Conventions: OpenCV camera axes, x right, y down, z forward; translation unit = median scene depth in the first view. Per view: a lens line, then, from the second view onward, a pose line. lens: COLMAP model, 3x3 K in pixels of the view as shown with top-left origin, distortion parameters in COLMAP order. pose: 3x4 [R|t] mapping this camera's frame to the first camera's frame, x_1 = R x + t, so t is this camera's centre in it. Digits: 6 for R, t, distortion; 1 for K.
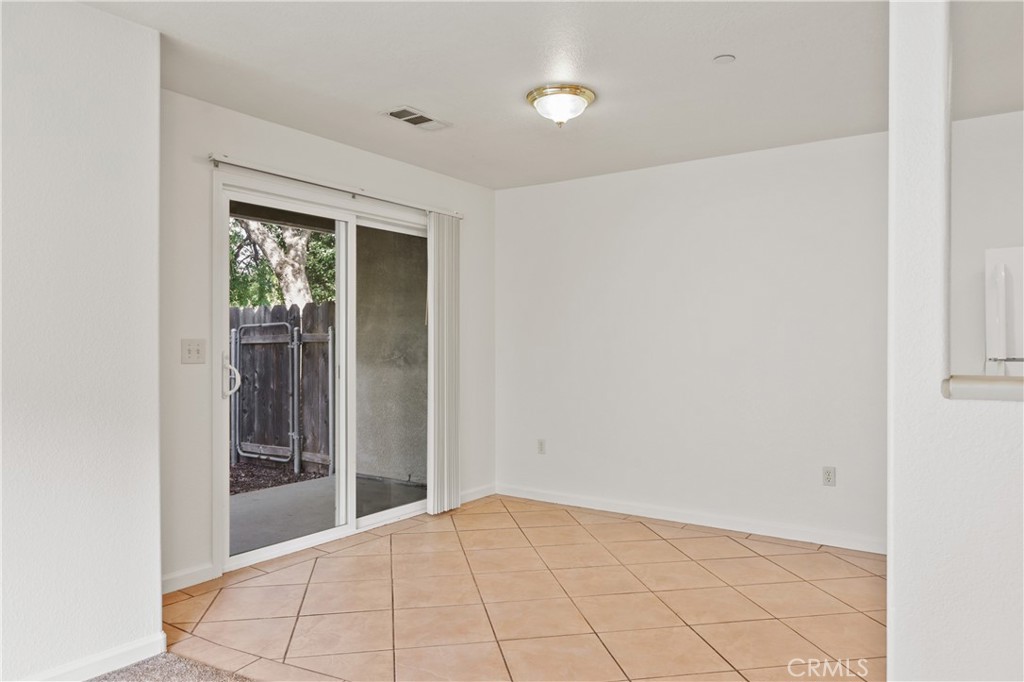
lens RADIAL K [[731.2, 0, 518.0], [0, 731.2, 344.4], [0, 0, 1]] dist [0.022032, -0.004472]
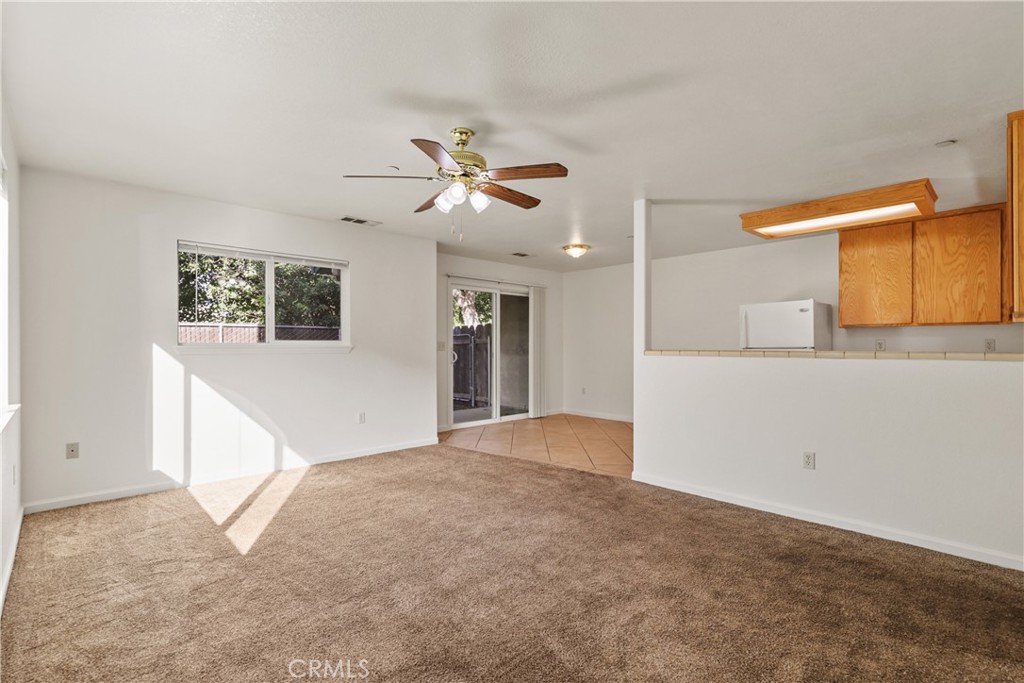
lens RADIAL K [[480.2, 0, 511.3], [0, 480.2, 345.5], [0, 0, 1]] dist [0.001764, 0.000050]
pose [[0.980144, -0.000650, -0.198288, 0.095233], [0.000198, 0.999997, -0.002302, 0.006791], [0.198289, 0.002217, 0.980141, -0.398364]]
